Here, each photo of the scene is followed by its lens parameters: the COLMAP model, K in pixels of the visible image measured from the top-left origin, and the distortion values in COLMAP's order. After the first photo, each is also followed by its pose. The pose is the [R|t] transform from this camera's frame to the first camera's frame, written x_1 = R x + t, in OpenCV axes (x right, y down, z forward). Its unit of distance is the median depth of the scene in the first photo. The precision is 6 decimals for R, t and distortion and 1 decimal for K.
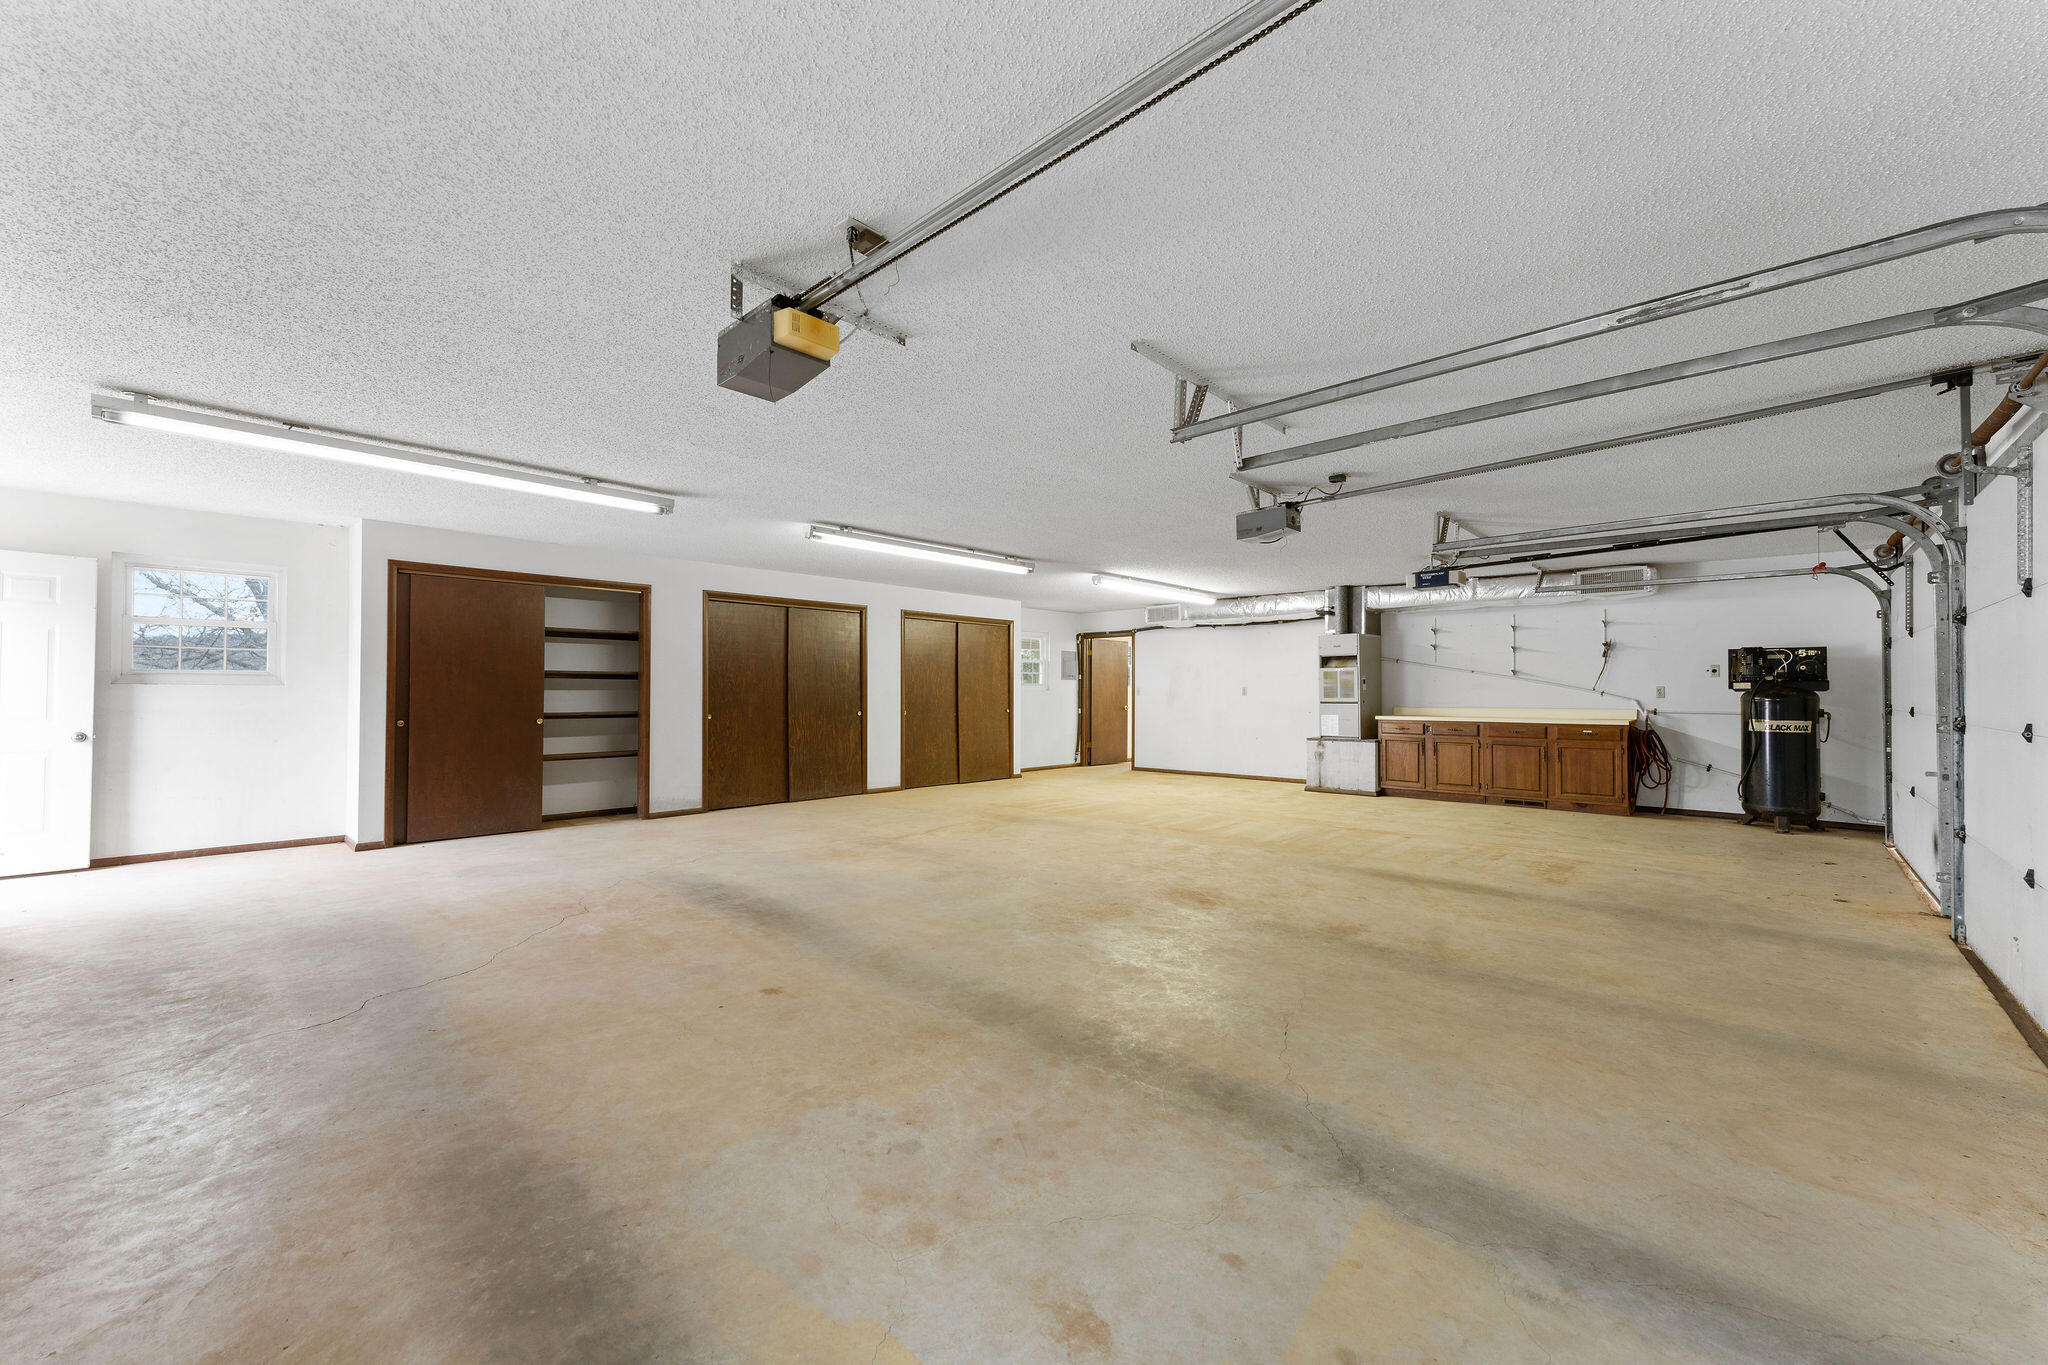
lens RADIAL K [[821.0, 0, 1024.2], [0, 821.0, 692.5], [0, 0, 1]] dist [-0.002203, 0.000183]
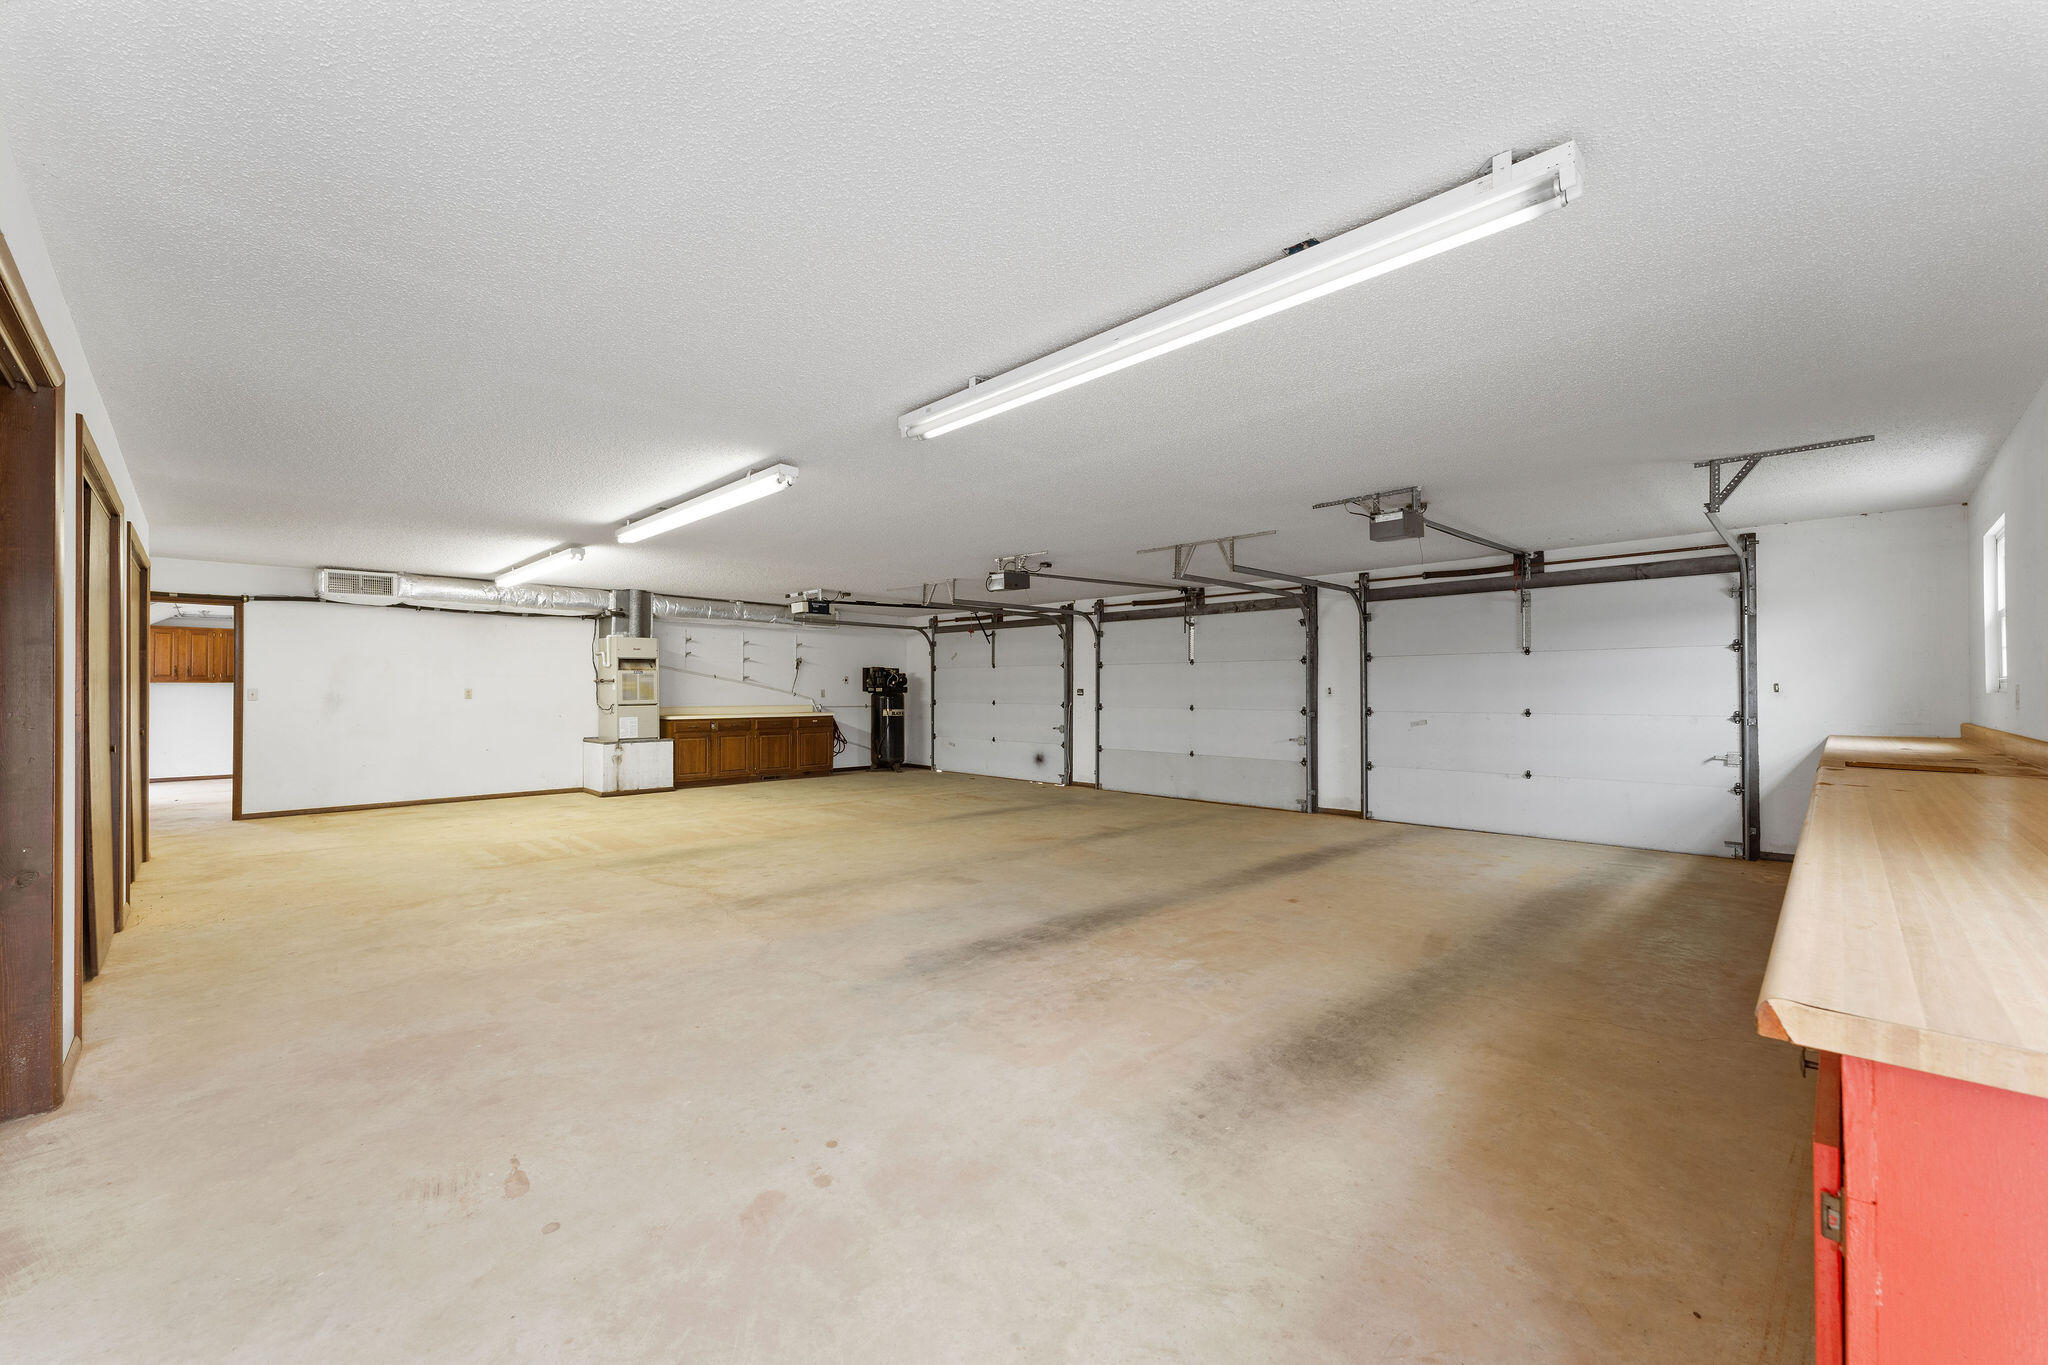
lens RADIAL K [[821.0, 0, 1024.2], [0, 821.0, 692.5], [0, 0, 1]] dist [-0.002203, 0.000183]
pose [[0.030884, -0.003310, 0.999518, -0.782958], [-0.000350, 0.999994, 0.003323, -0.008067], [-0.999523, -0.000452, 0.030882, 0.624000]]
